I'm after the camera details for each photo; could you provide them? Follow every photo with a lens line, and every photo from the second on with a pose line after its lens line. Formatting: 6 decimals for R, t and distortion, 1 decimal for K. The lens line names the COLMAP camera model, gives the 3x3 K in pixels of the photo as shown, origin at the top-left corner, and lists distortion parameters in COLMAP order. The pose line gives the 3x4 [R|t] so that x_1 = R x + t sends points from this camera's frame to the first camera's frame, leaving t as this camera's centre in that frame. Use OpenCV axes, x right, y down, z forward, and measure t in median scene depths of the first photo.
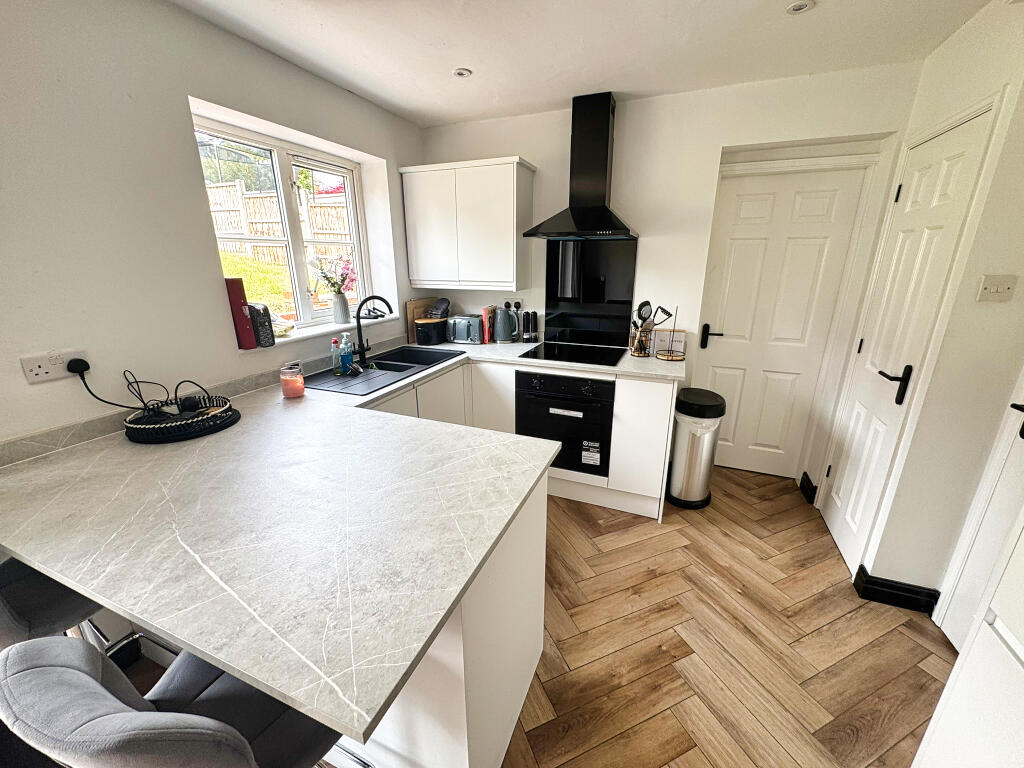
lens RADIAL K [[410.5, 0, 510.8], [0, 410.5, 382.1], [0, 0, 1]] dist [-0.000221, -0.000075]
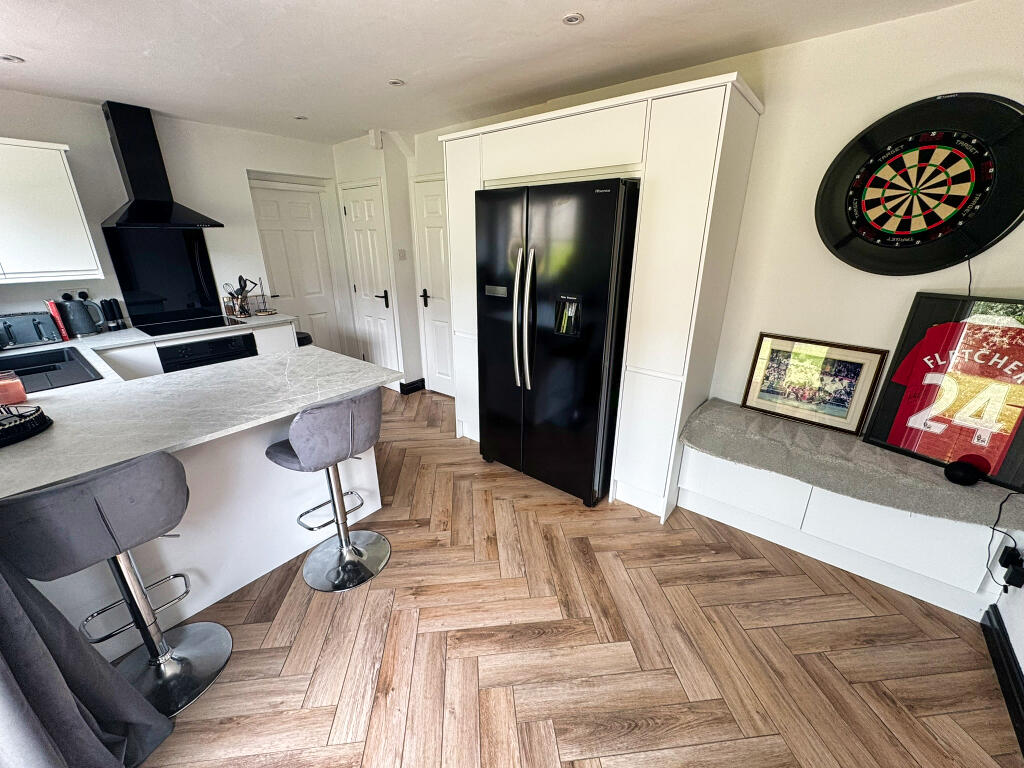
lens RADIAL K [[407.7, 0, 510.2], [0, 407.7, 383.9], [0, 0, 1]] dist [-0.000832, 0.000134]
pose [[0.287187, -0.321659, 0.902252, -0.800183], [0.279196, 0.929141, 0.242376, 0.067481], [-0.916282, 0.182298, 0.356643, -0.274920]]
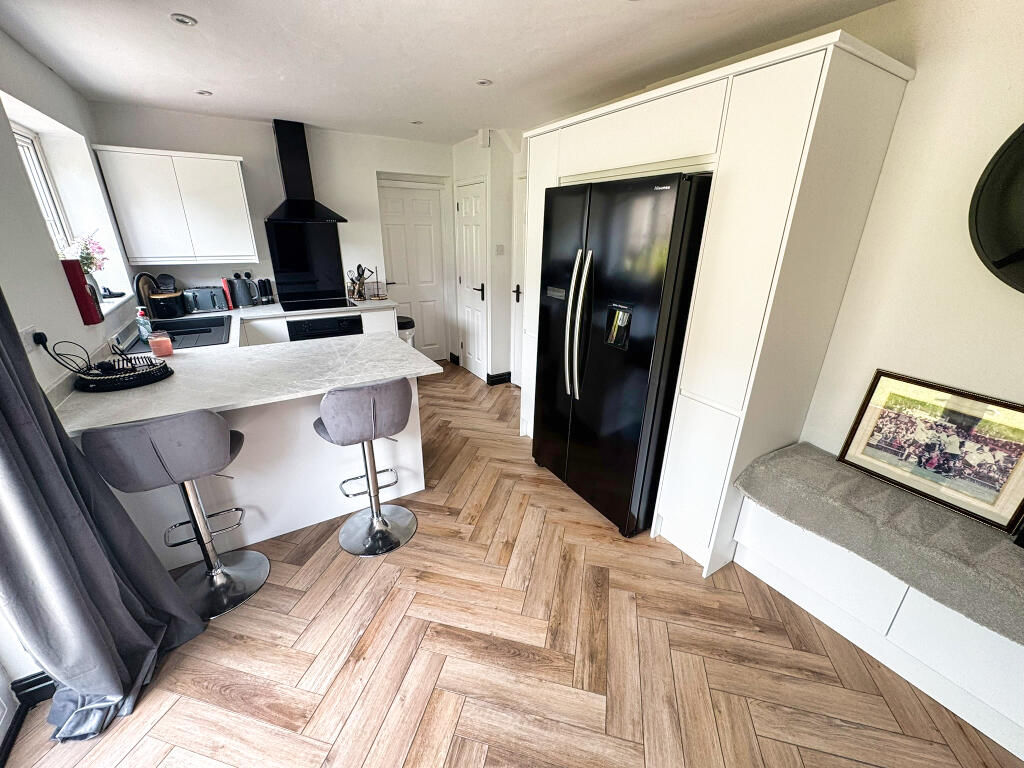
lens RADIAL K [[407.7, 0, 510.2], [0, 407.7, 383.9], [0, 0, 1]] dist [-0.000832, 0.000134]
pose [[0.592230, -0.275261, 0.757295, -0.678673], [0.219840, 0.959382, 0.176793, 0.102686], [-0.775199, 0.061782, 0.628688, -0.443980]]
